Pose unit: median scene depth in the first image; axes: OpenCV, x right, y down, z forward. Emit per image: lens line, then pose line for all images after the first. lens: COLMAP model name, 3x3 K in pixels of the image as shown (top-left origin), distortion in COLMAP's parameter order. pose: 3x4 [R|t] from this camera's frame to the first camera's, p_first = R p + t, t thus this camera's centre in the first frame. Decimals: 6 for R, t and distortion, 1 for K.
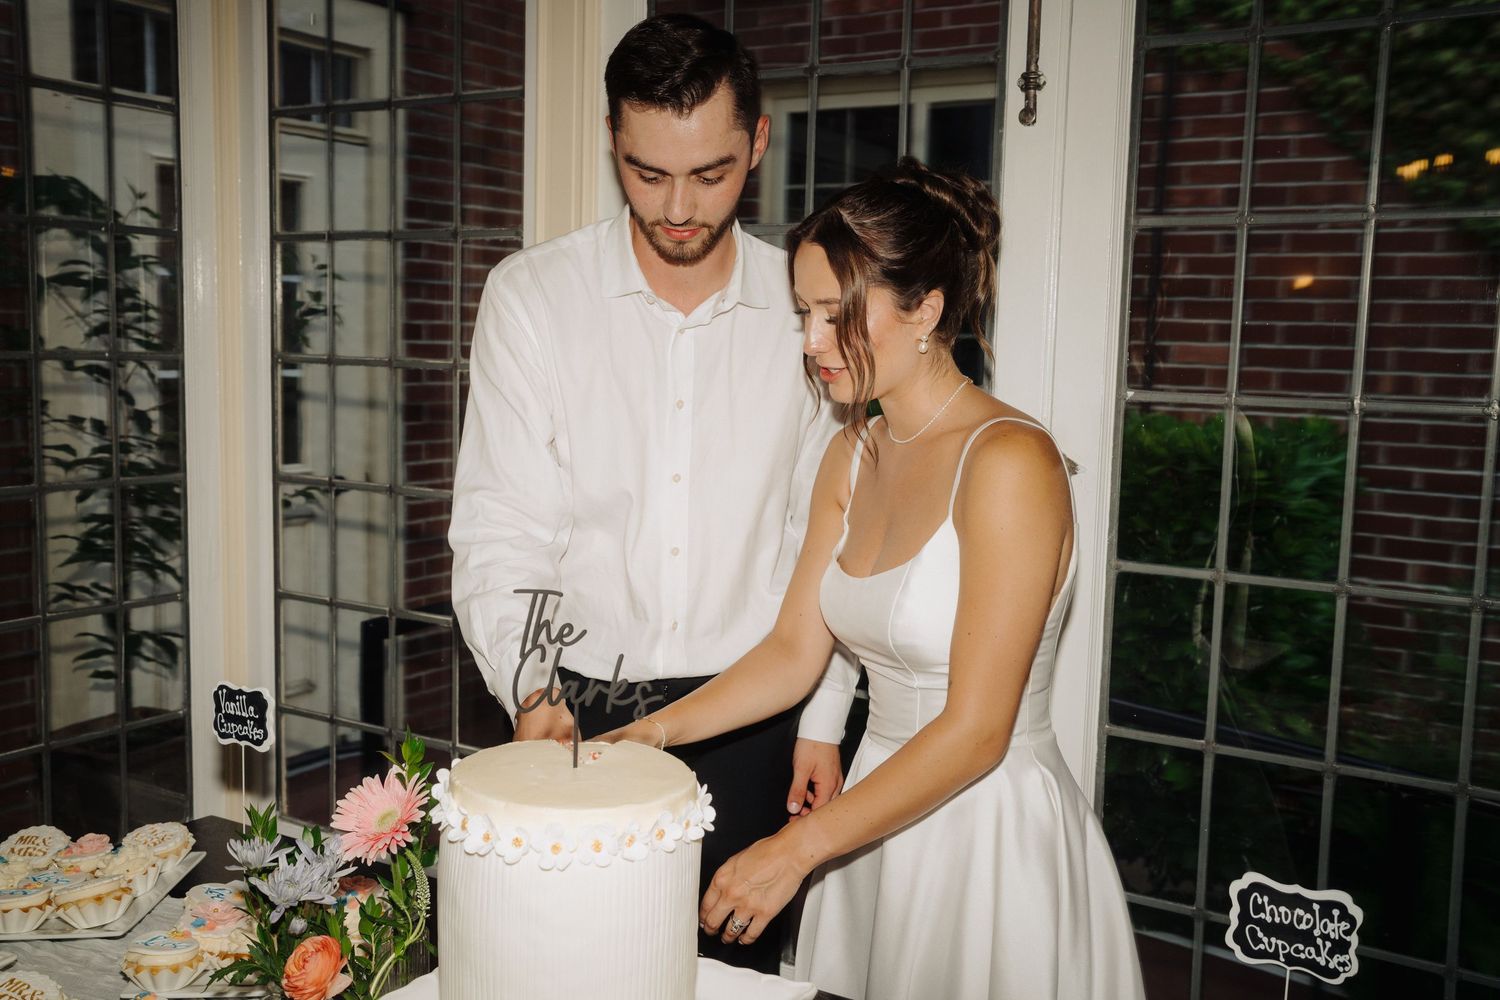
lens RADIAL K [[1459.9, 0, 746.1], [0, 1459.9, 499.4], [0, 0, 1]] dist [-0.044053, 0.166619]
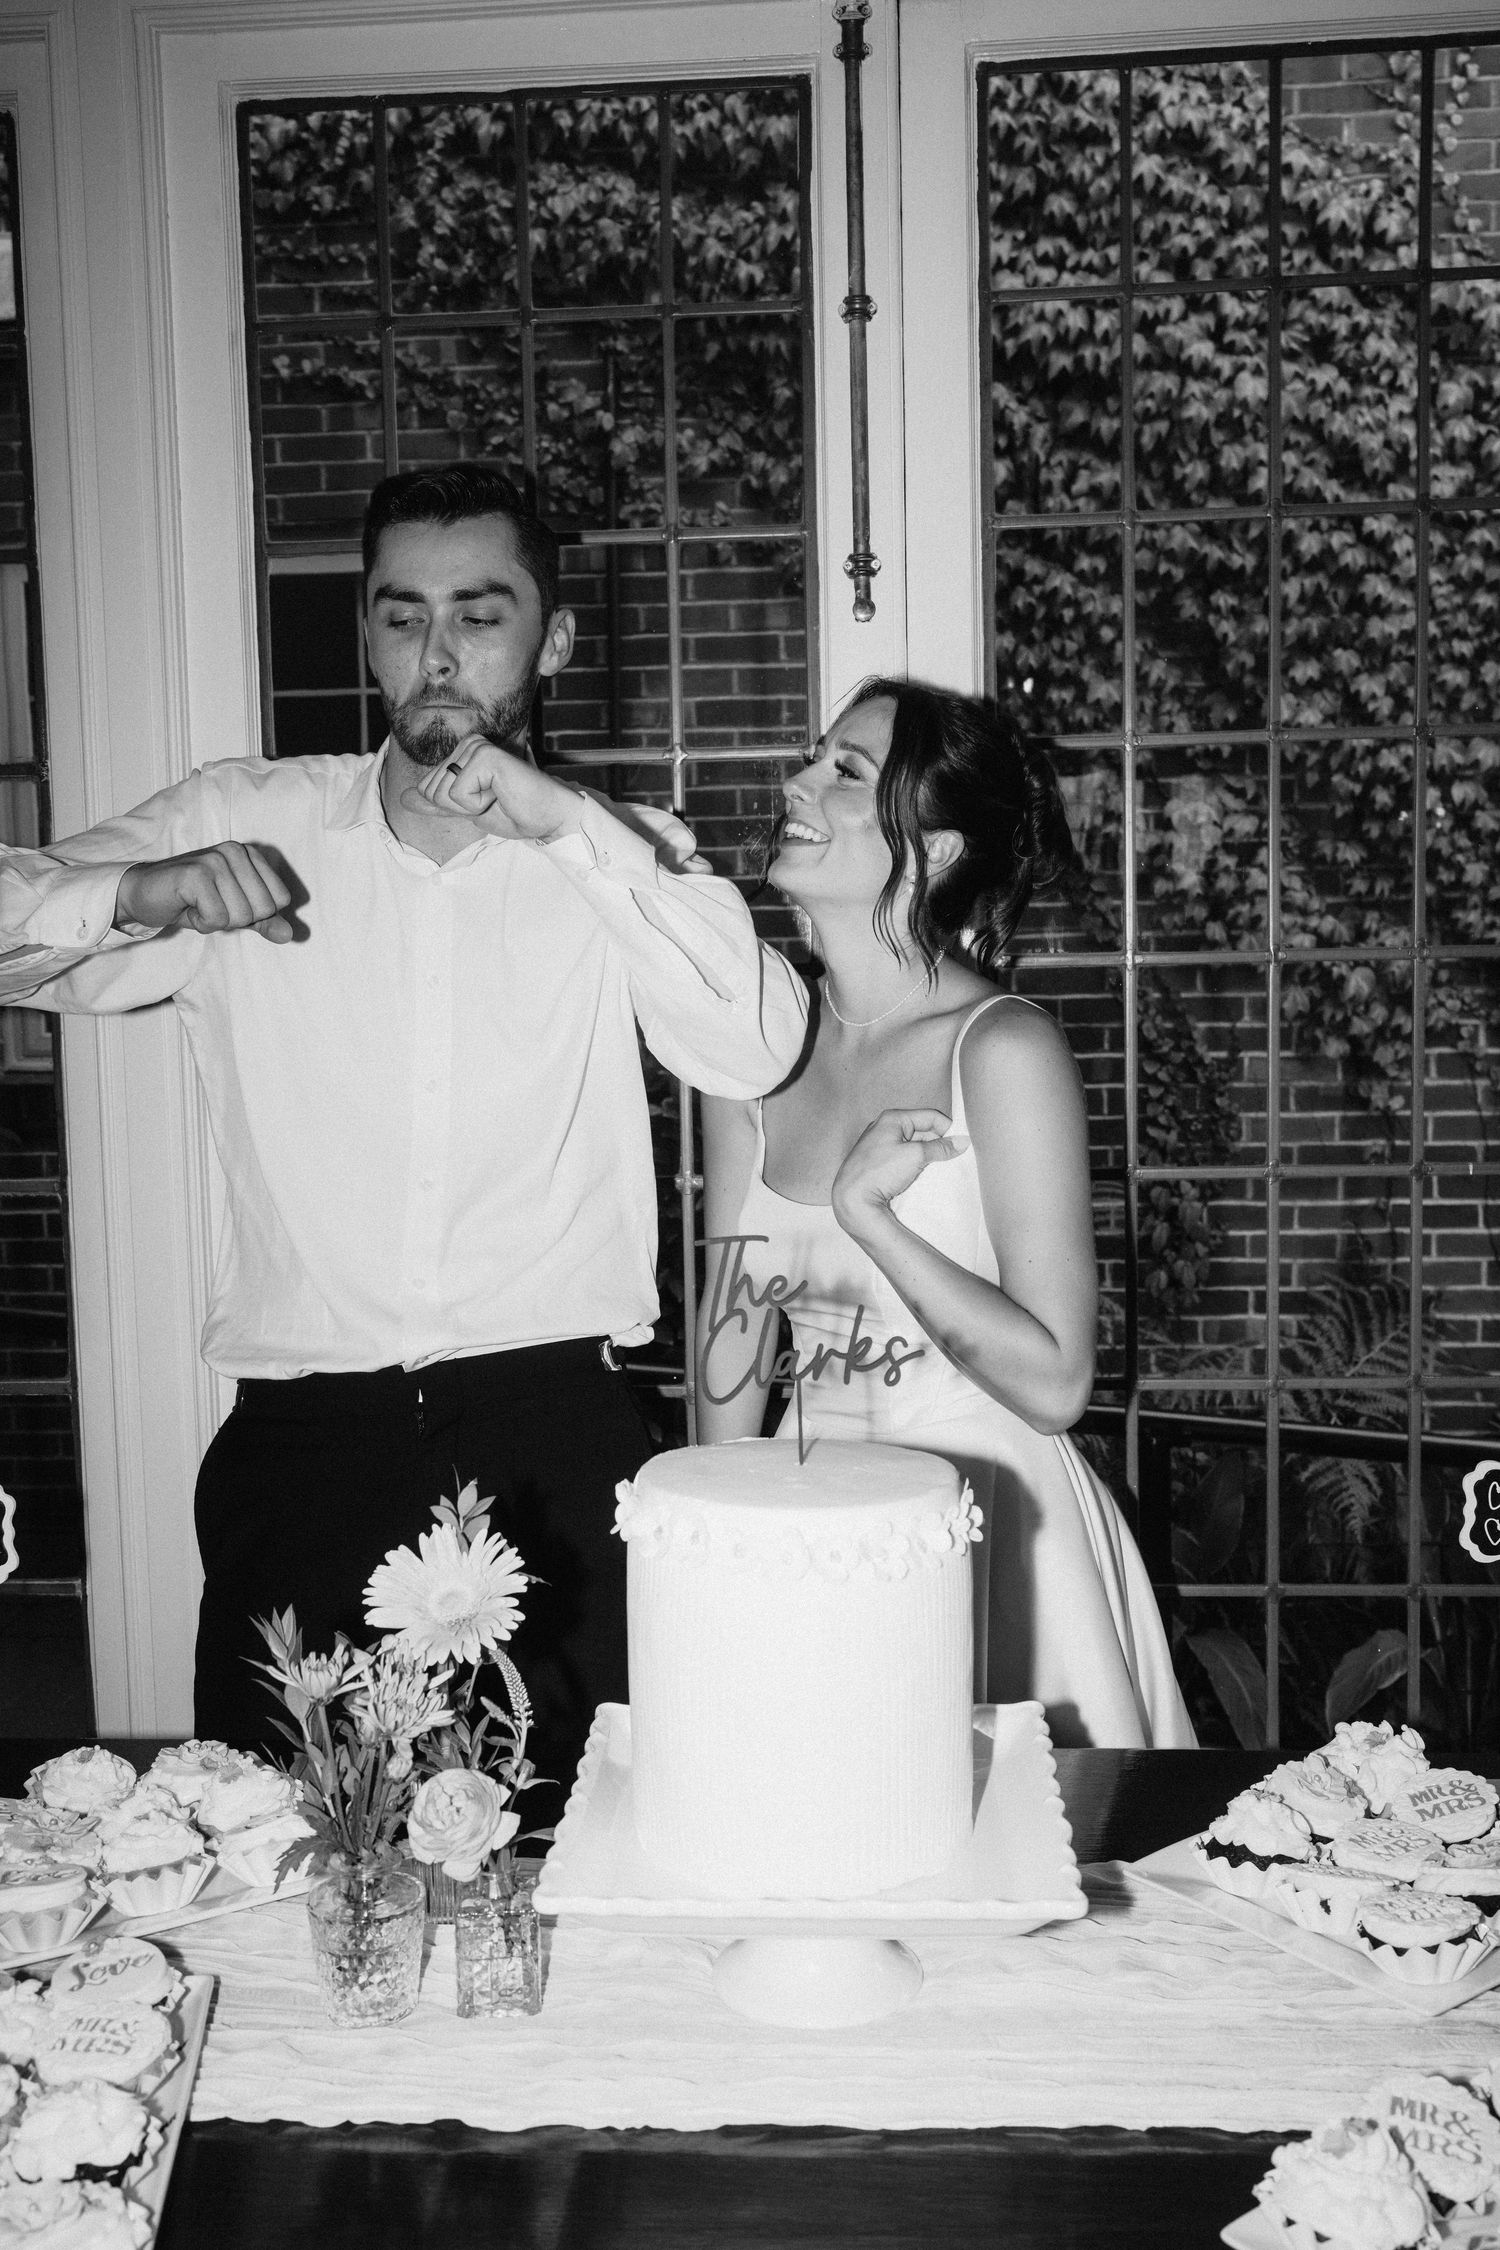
lens RADIAL K [[2198.7, 0, 742.5], [0, 2198.7, 1135.7], [0, 0, 1]] dist [-0.004622, 0.018779]
pose [[0.890621, -0.087910, 0.446168, -0.573100], [0.094366, 0.995507, 0.007778, 0.001593], [-0.444847, 0.035176, 0.894915, -0.017280]]
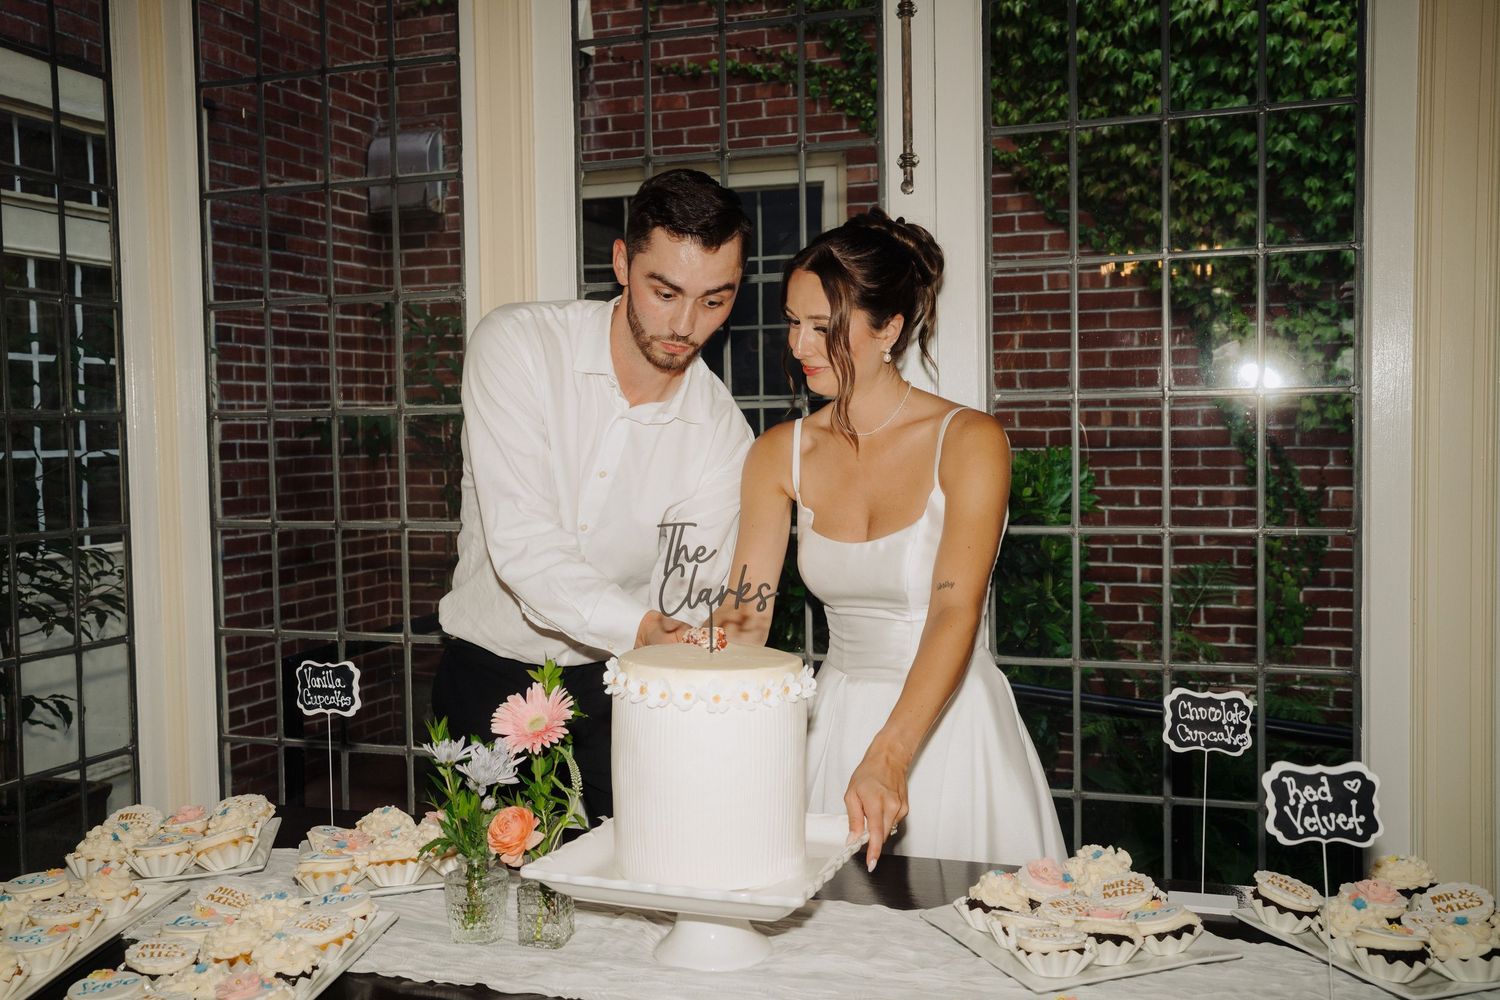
lens RADIAL K [[1457.0, 0, 746.3], [0, 1457.0, 496.3], [0, 0, 1]] dist [-0.045977, 0.165572]
pose [[0.976266, -0.051704, 0.210314, -0.324659], [0.065114, 0.996229, -0.057340, 0.106040], [-0.206556, 0.069673, 0.975951, -0.299492]]
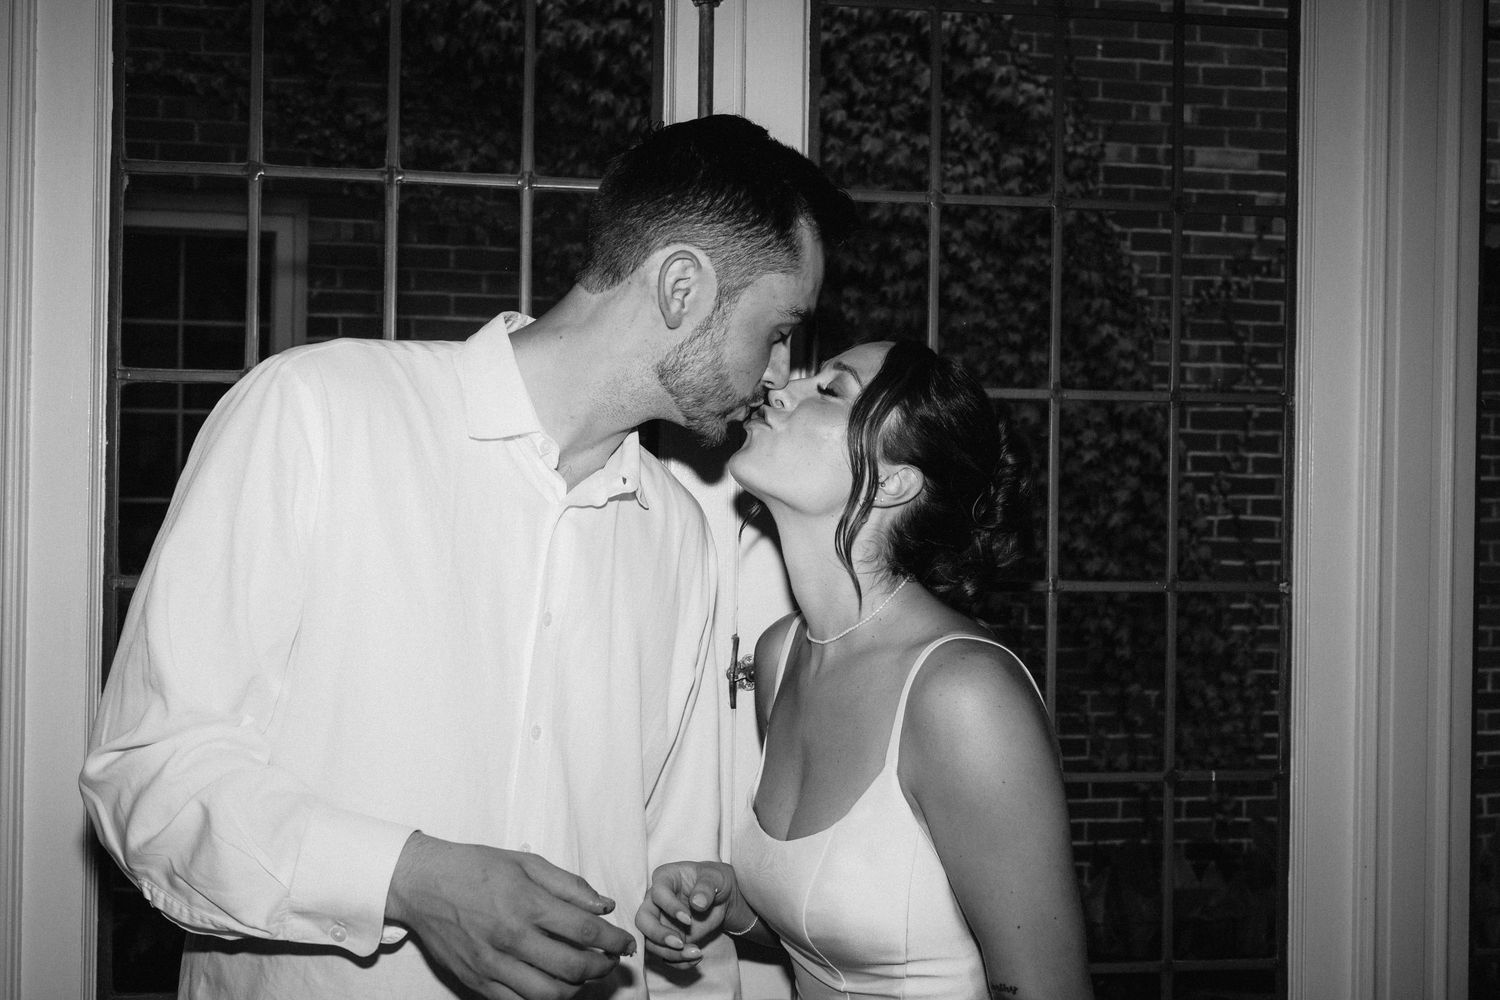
lens RADIAL K [[1486.7, 0, 750.0], [0, 1486.7, 500.0], [0, 0, 1]] dist [-0.051003, 0.169085]
pose [[0.779653, -0.012237, 0.626092, -0.451761], [0.076570, 0.994170, -0.075919, -0.073390], [-0.621513, 0.107131, 0.776044, 0.431068]]
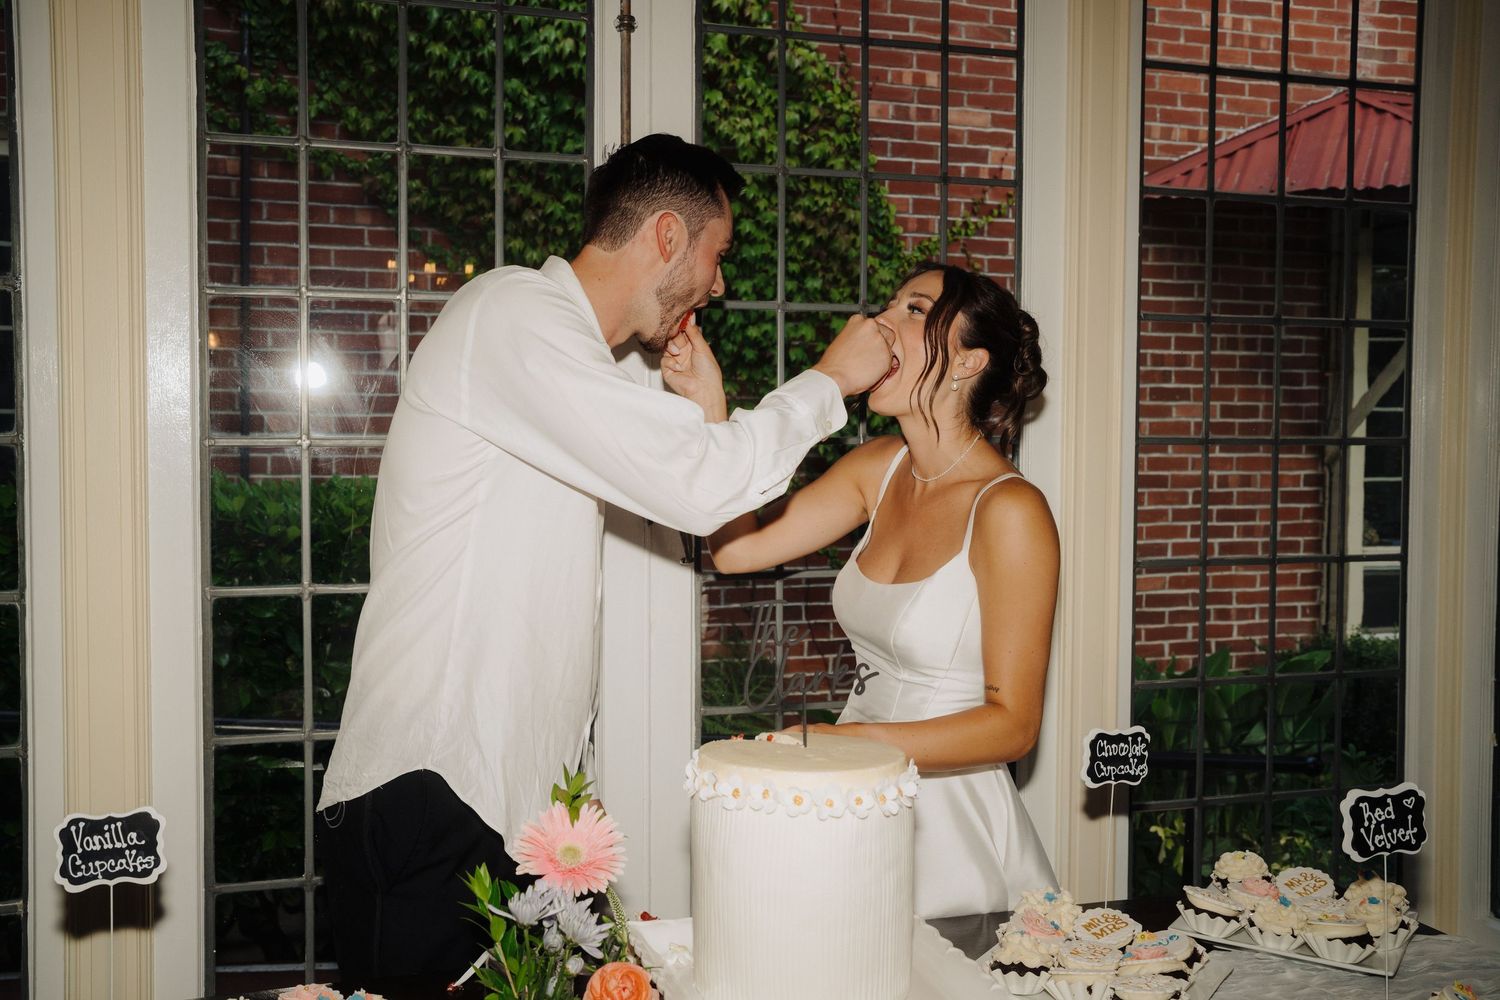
lens RADIAL K [[1457.0, 0, 746.3], [0, 1457.0, 496.3], [0, 0, 1]] dist [-0.045977, 0.165572]
pose [[0.656725, -0.057283, 0.751952, -0.922710], [0.099114, 0.995018, -0.010762, -0.009077], [-0.747589, 0.081596, 0.659130, 0.206854]]
